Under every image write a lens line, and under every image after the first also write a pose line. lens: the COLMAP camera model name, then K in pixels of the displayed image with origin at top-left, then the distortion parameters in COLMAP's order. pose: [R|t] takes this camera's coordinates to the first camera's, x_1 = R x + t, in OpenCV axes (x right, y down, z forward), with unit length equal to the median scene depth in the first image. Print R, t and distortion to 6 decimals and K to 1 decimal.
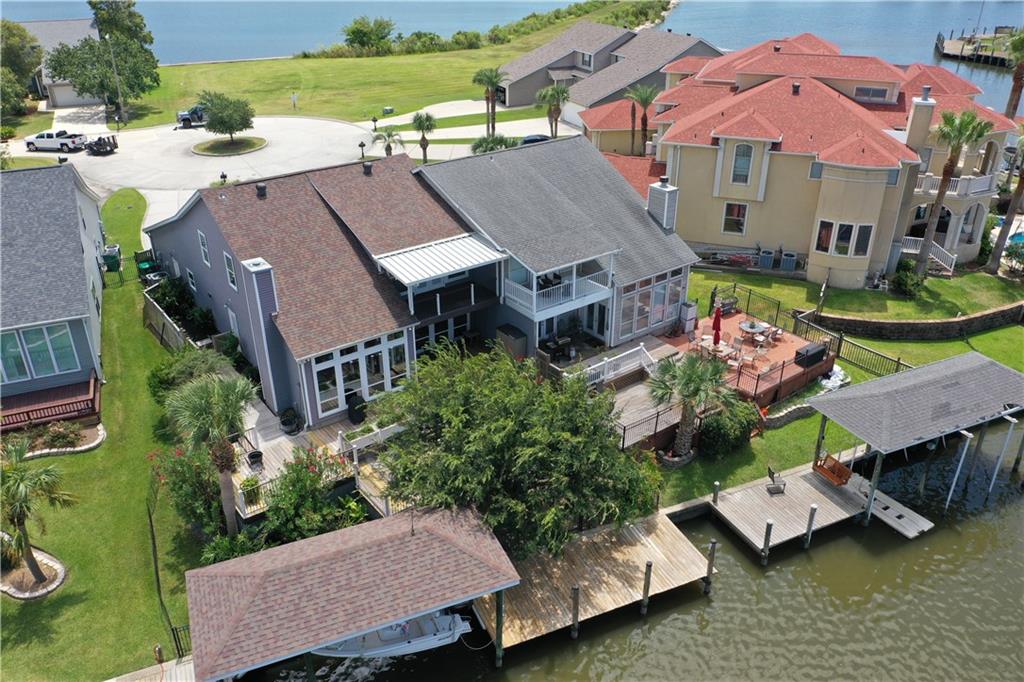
lens RADIAL K [[812.9, 0, 512.0], [0, 812.9, 341.0], [0, 0, 1]] dist [-0.000665, -0.000885]
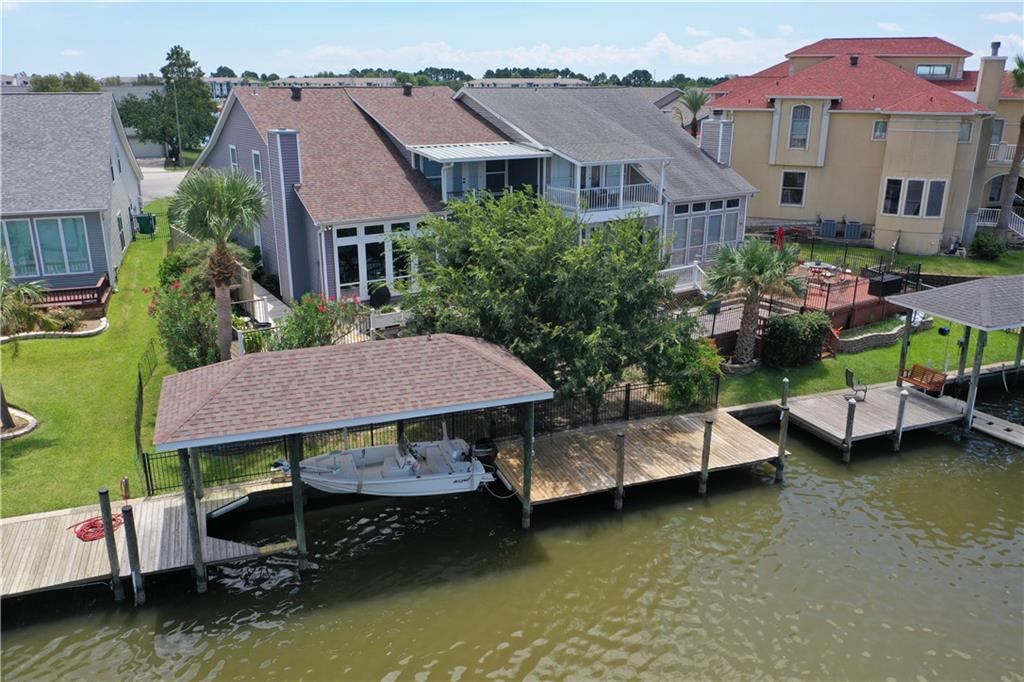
lens RADIAL K [[812.9, 0, 512.0], [0, 812.9, 341.0], [0, 0, 1]] dist [-0.000665, -0.000885]
pose [[0.998103, 0.024147, -0.056638, 0.009324], [-0.033405, 0.985101, -0.168702, 0.279897], [0.051720, 0.170274, 0.984039, 0.123997]]
